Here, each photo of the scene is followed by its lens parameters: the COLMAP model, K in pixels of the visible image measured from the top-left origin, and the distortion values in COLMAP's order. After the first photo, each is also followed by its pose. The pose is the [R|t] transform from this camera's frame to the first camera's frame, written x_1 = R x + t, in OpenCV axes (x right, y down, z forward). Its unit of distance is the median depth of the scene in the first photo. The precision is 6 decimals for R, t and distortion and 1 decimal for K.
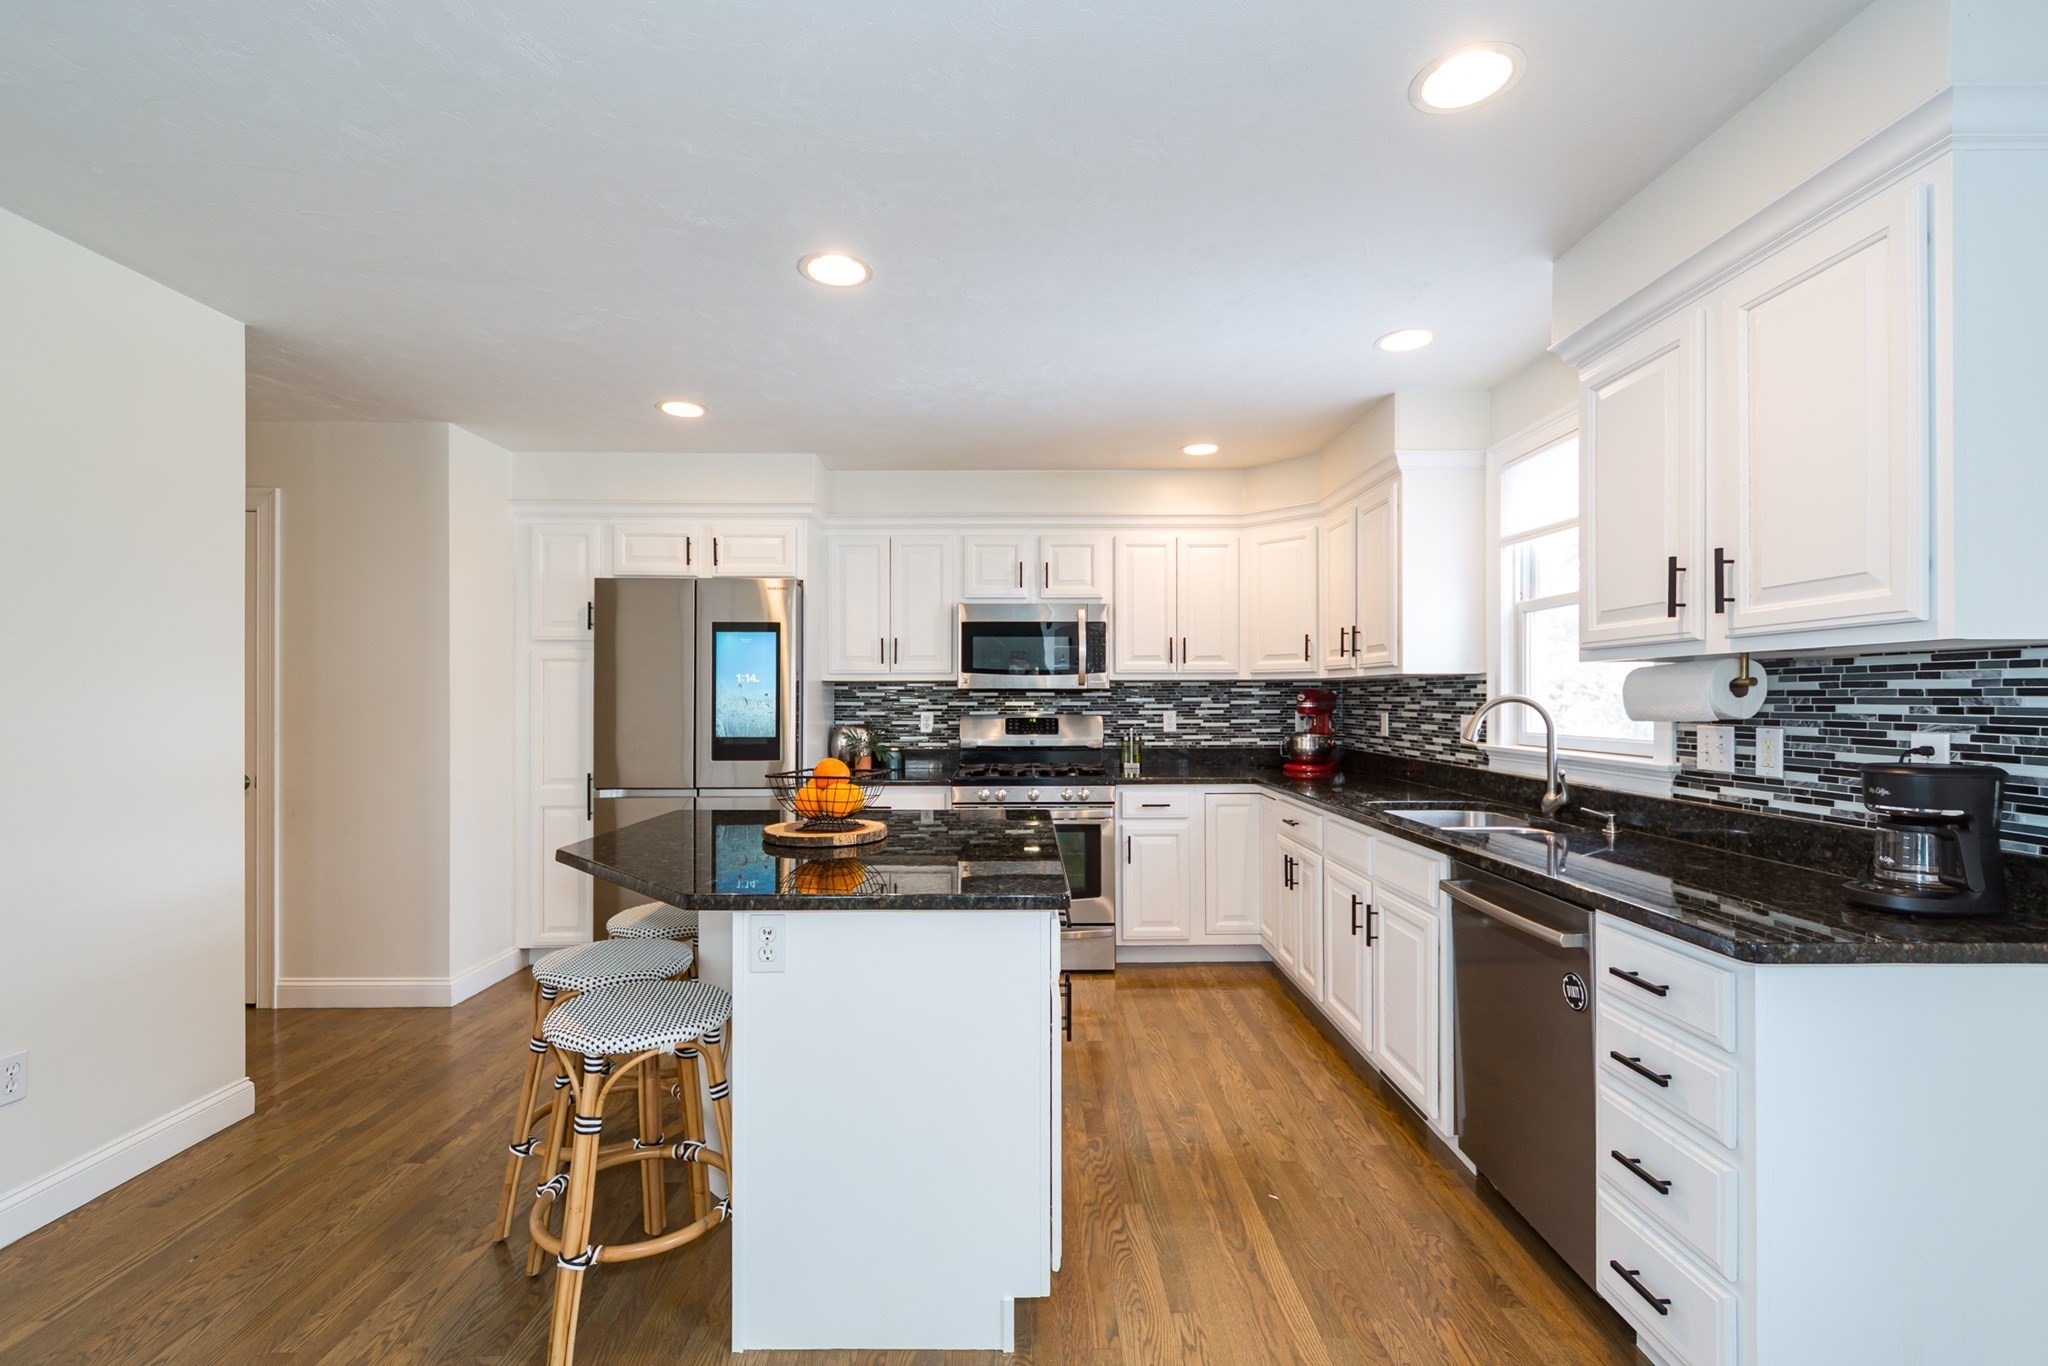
lens RADIAL K [[864.9, 0, 1028.3], [0, 864.9, 694.9], [0, 0, 1]] dist [0.004077, -0.000698]
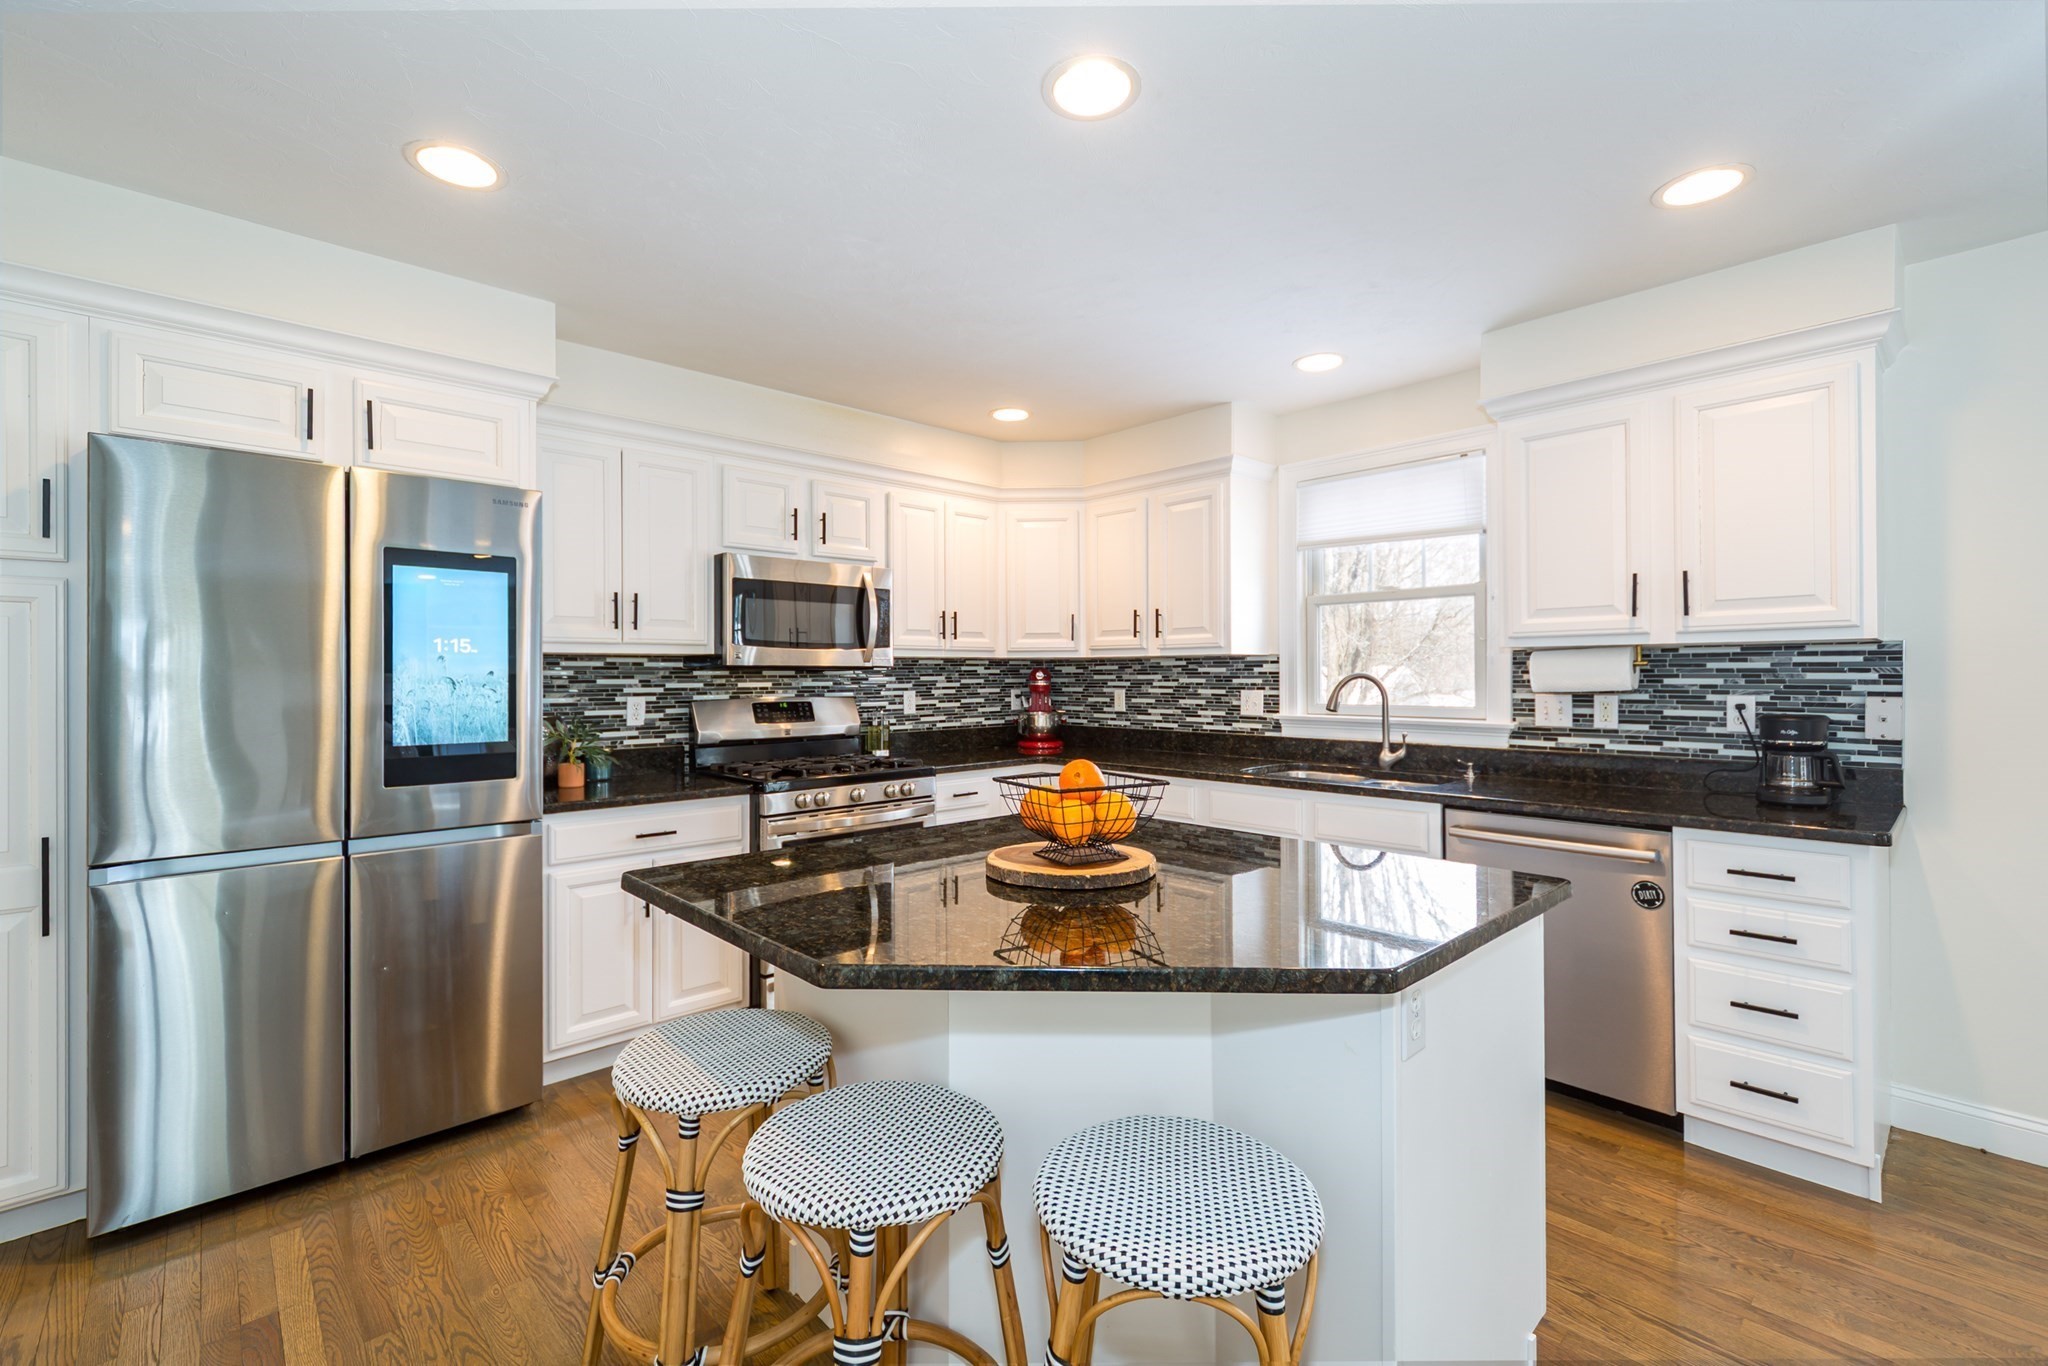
lens RADIAL K [[864.9, 0, 1020.3], [0, 864.9, 673.7], [0, 0, 1]] dist [0.004077, -0.000698]
pose [[0.745069, -0.000740, 0.666987, -0.405907], [0.001382, 0.999999, -0.000434, 0.000856], [-0.666986, 0.001245, 0.745069, 0.271898]]
